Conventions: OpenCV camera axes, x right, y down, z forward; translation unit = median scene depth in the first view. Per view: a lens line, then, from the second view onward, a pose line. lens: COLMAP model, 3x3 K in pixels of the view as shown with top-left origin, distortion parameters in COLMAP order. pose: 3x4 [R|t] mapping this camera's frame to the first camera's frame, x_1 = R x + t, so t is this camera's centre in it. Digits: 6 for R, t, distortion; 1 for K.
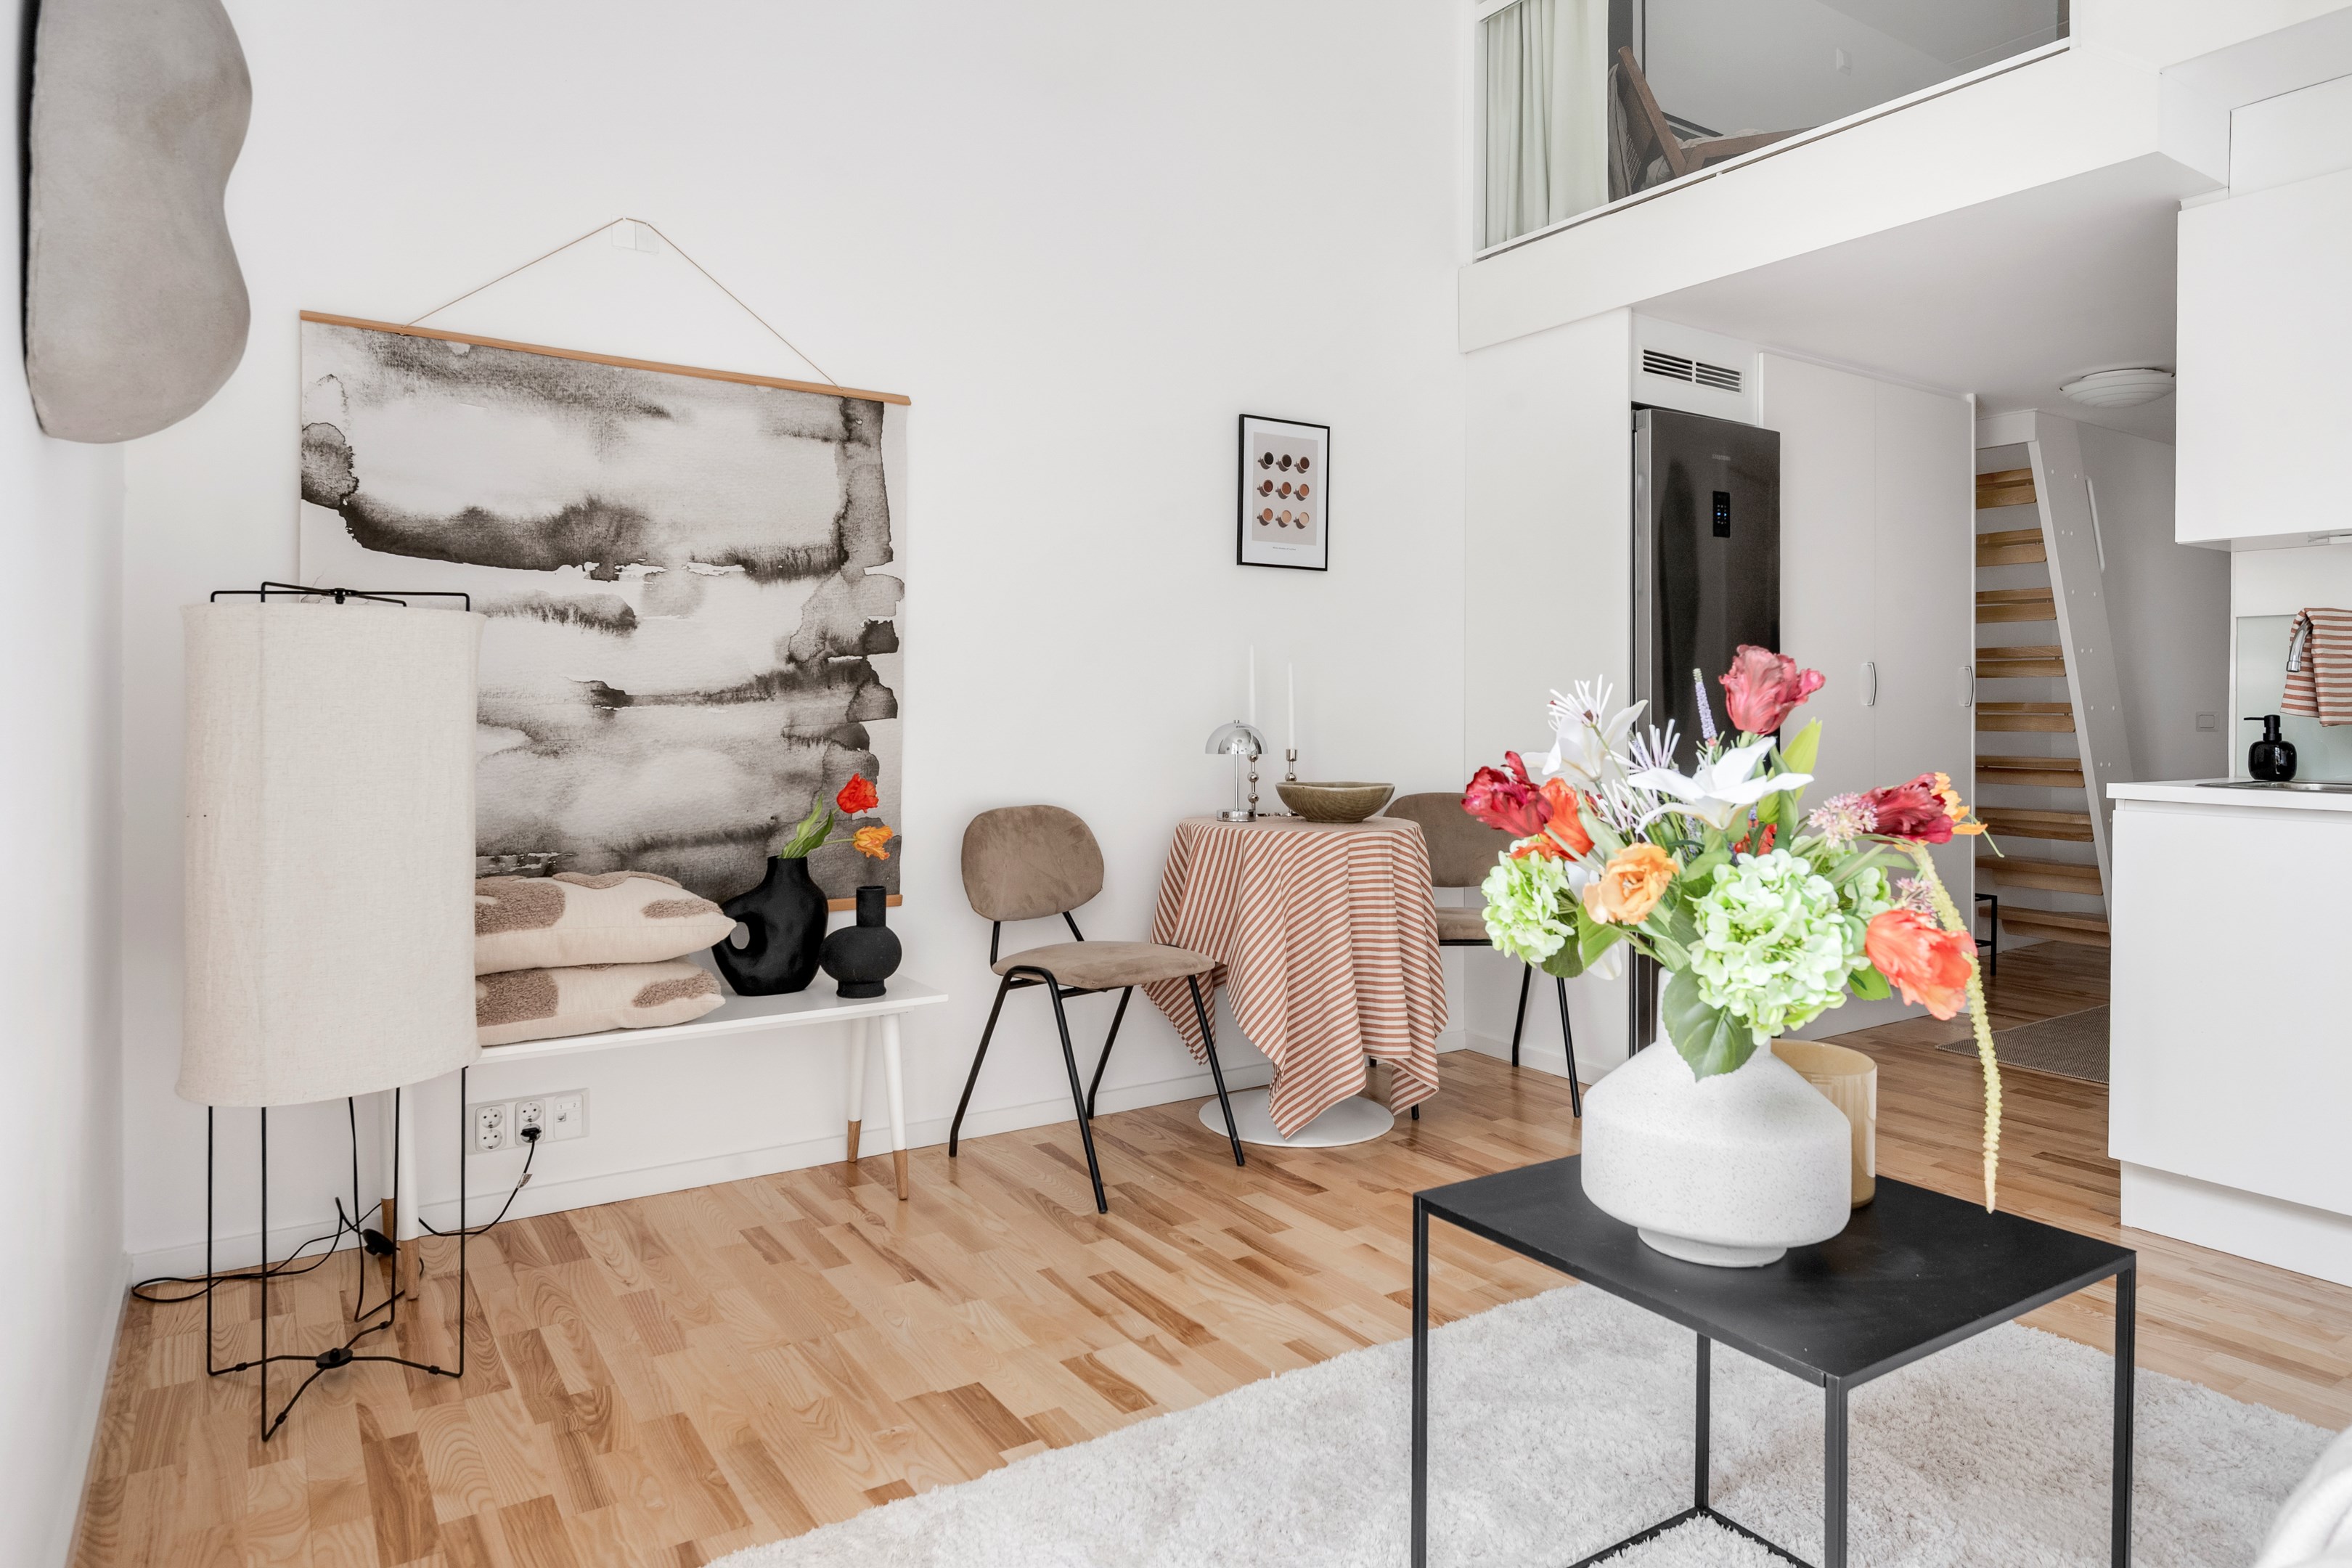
lens RADIAL K [[1420.3, 0, 1181.9], [0, 1420.3, 712.7], [0, 0, 1]] dist [-0.001354, -0.000593]
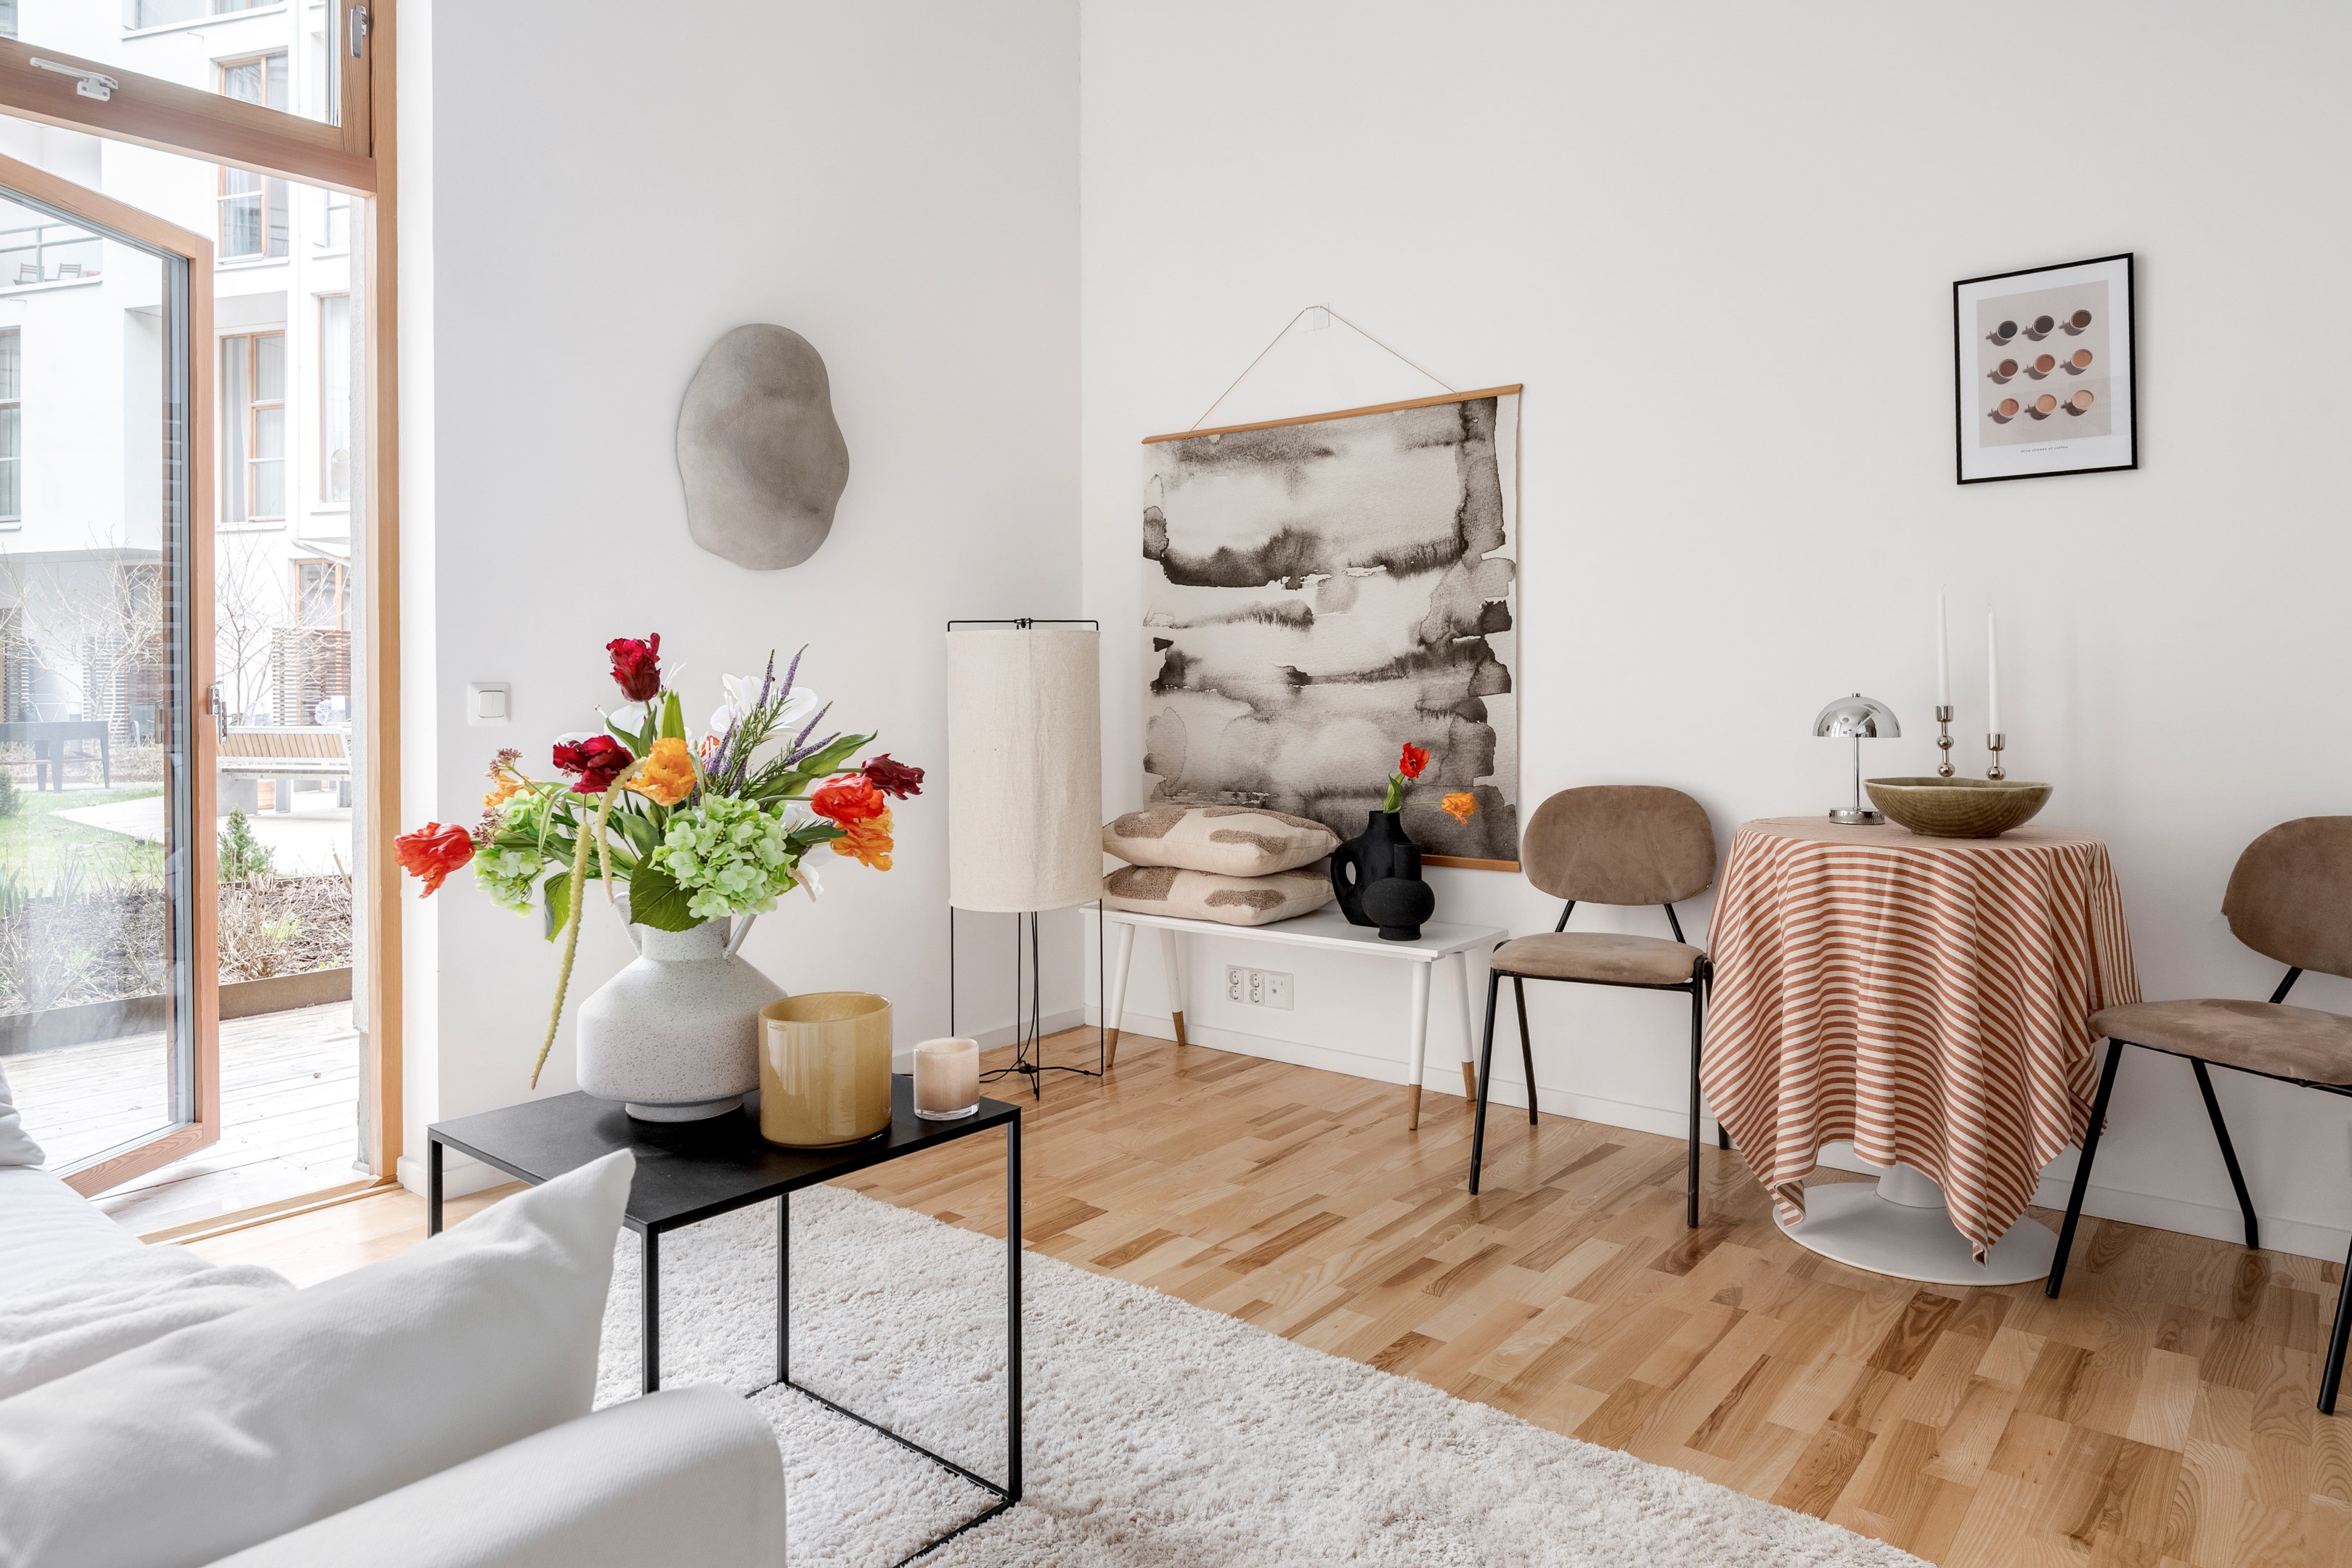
lens RADIAL K [[1438.0, 0, 1176.2], [0, 1438.0, 682.1], [0, 0, 1]] dist [-0.003132, -0.002774]
pose [[0.292219, -0.013069, -0.956262, 0.787573], [0.005002, 0.999914, -0.012137, 0.007956], [0.956338, -0.001237, 0.292260, 0.479218]]
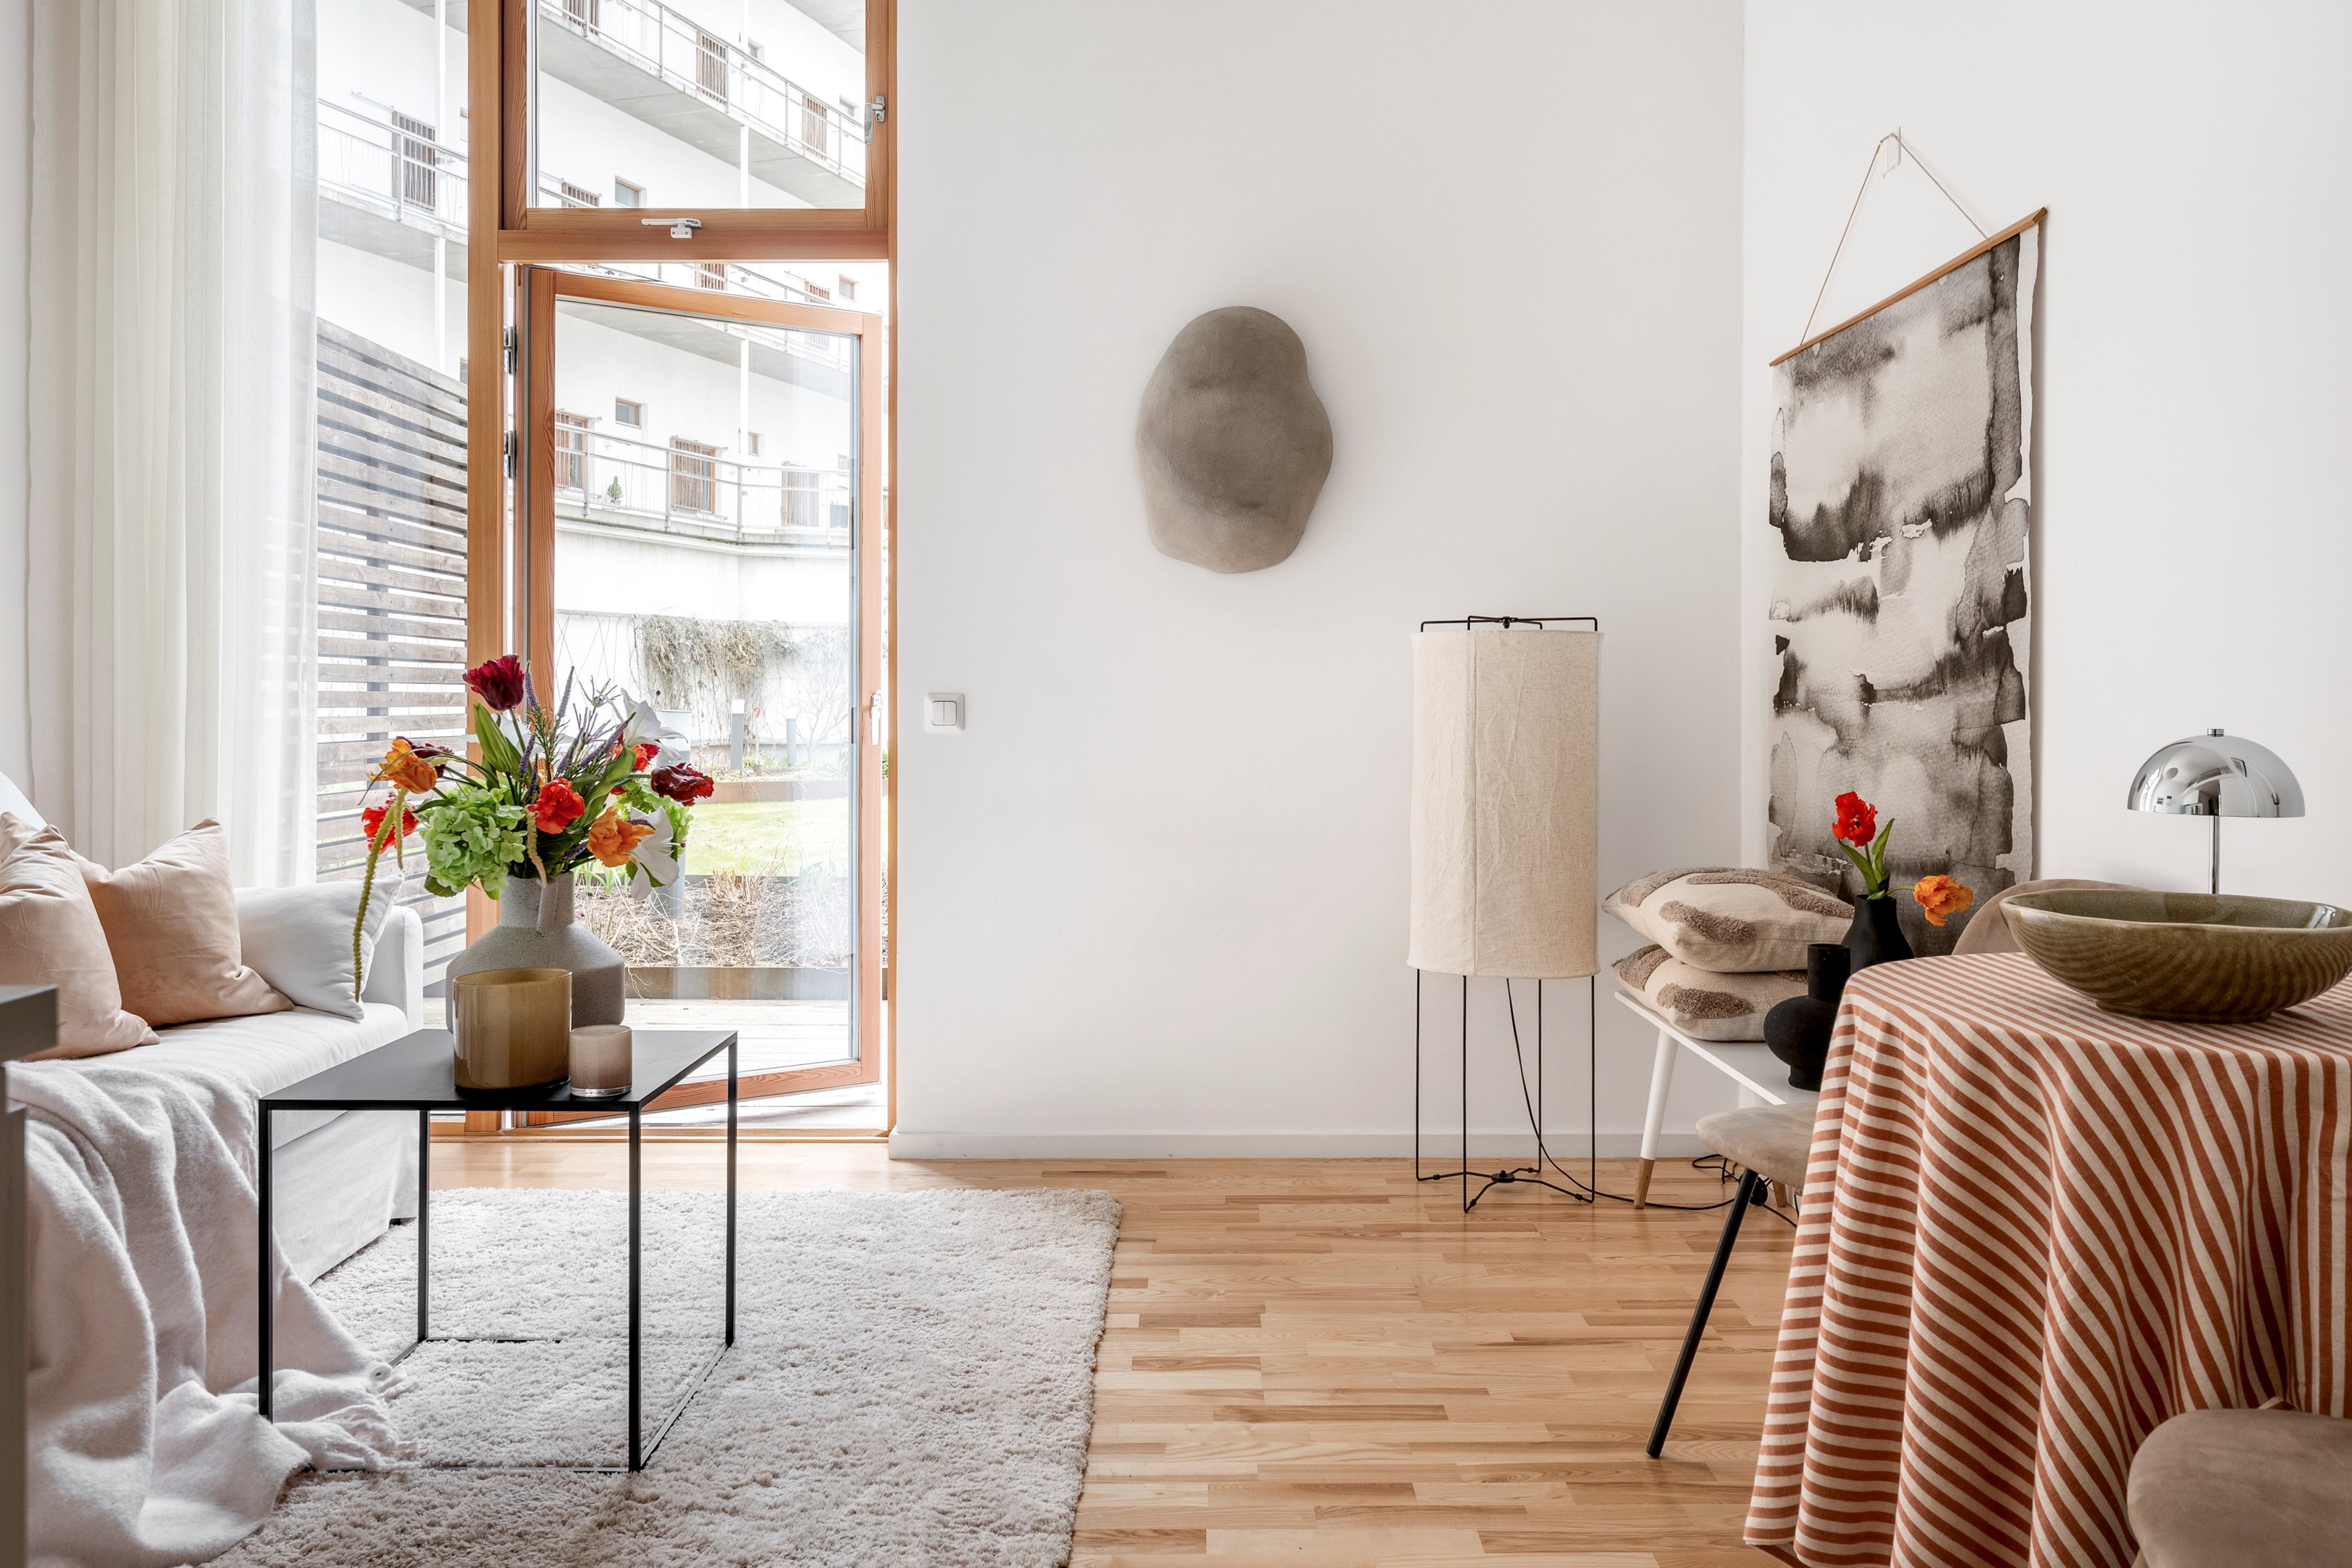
lens RADIAL K [[1801.5, 0, 1192.2], [0, 1801.5, 698.9], [0, 0, 1]] dist [-0.000530, -0.001618]
pose [[-0.550957, -0.009891, -0.834475, 0.722802], [-0.010465, 0.999933, -0.004943, 0.002869], [0.834468, 0.006009, -0.551024, 1.200593]]
